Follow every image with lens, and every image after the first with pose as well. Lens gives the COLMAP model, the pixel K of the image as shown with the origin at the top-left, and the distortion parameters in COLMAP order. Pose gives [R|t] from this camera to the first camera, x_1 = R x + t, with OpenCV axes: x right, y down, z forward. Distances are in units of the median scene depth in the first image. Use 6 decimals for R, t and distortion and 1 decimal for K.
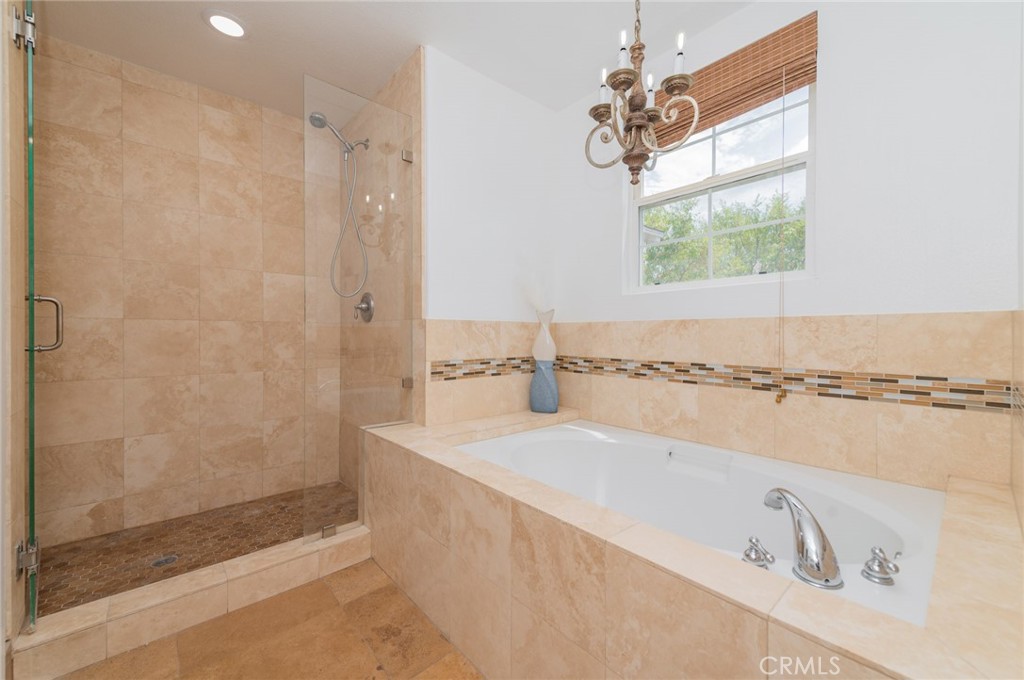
lens RADIAL K [[404.8, 0, 516.0], [0, 404.8, 338.0], [0, 0, 1]] dist [0.007687, -0.000305]
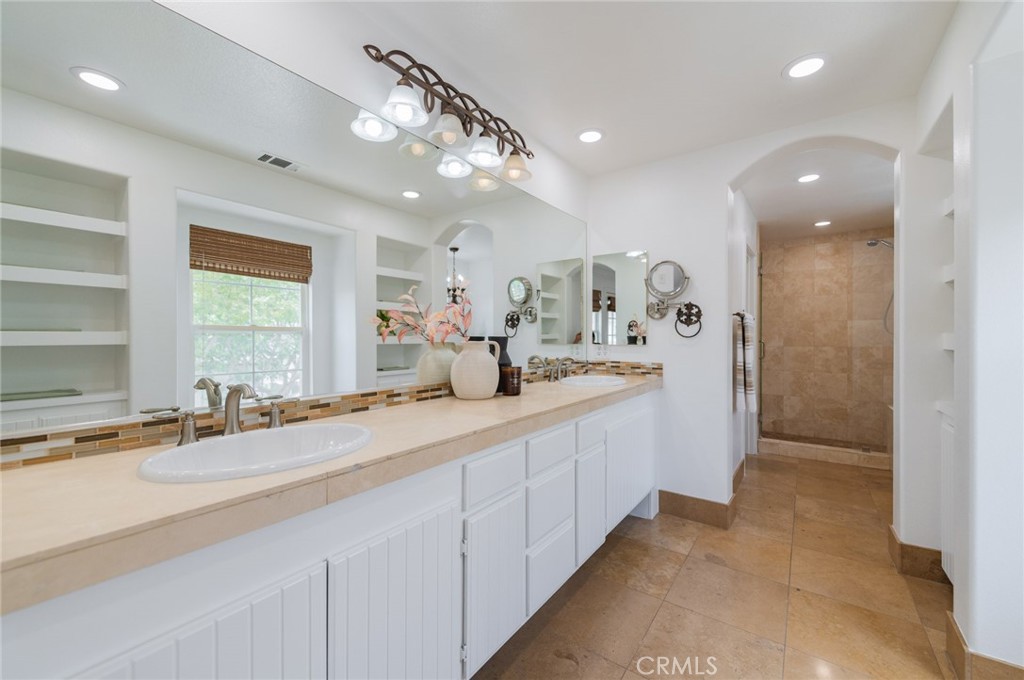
lens RADIAL K [[404.8, 0, 516.0], [0, 404.8, 338.0], [0, 0, 1]] dist [0.007687, -0.000305]
pose [[0.221157, -0.000391, -0.975238, 0.937468], [-0.005308, 0.999985, -0.001605, -0.076033], [0.975224, 0.005531, 0.221152, -0.977457]]
